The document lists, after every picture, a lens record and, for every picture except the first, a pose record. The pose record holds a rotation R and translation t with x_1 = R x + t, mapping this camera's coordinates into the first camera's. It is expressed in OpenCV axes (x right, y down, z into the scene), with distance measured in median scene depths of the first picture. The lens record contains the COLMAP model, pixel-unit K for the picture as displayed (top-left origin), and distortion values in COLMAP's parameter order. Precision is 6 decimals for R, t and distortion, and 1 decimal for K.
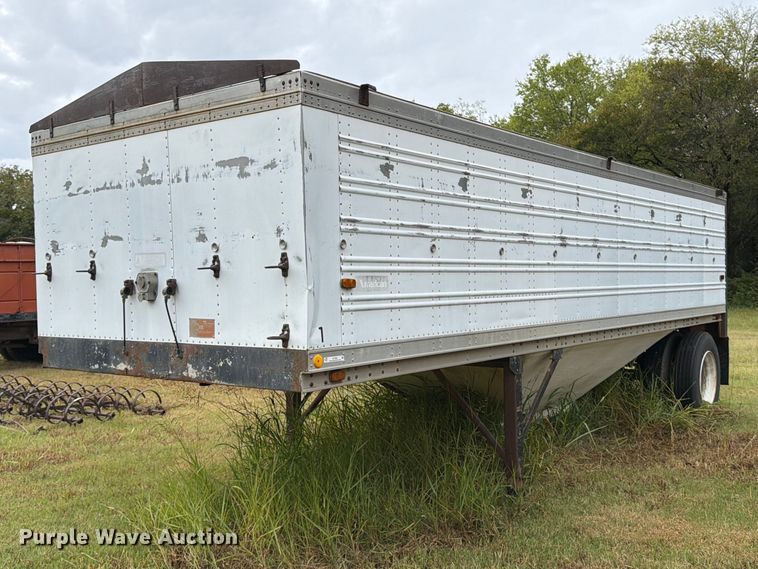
lens RADIAL K [[797.1, 0, 400.5], [0, 797.1, 303.9], [0, 0, 1]] dist [0.170871, -0.402645]
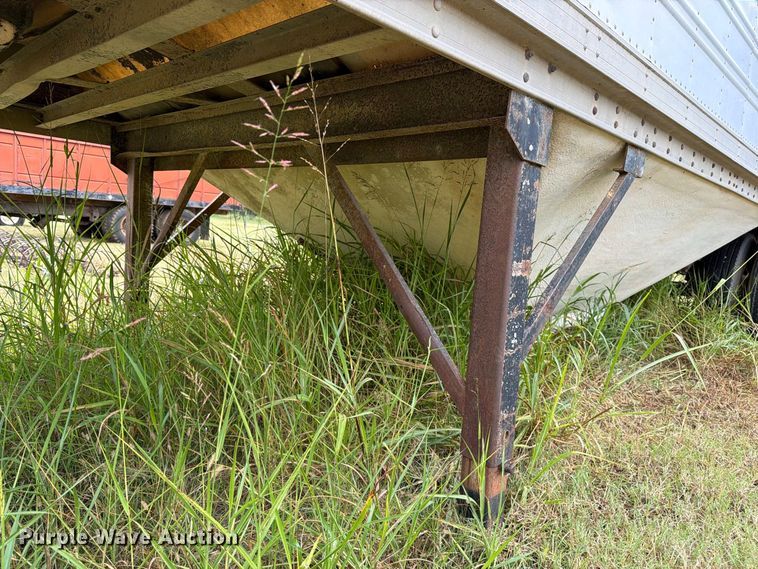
lens RADIAL K [[532.6, 0, 384.8], [0, 532.6, 289.6], [0, 0, 1]] dist [0.147497, -0.188792]
pose [[0.988270, 0.105625, -0.110302, 0.090450], [-0.096716, 0.991826, 0.083227, 0.096271], [0.118192, -0.071582, 0.990407, 0.593715]]
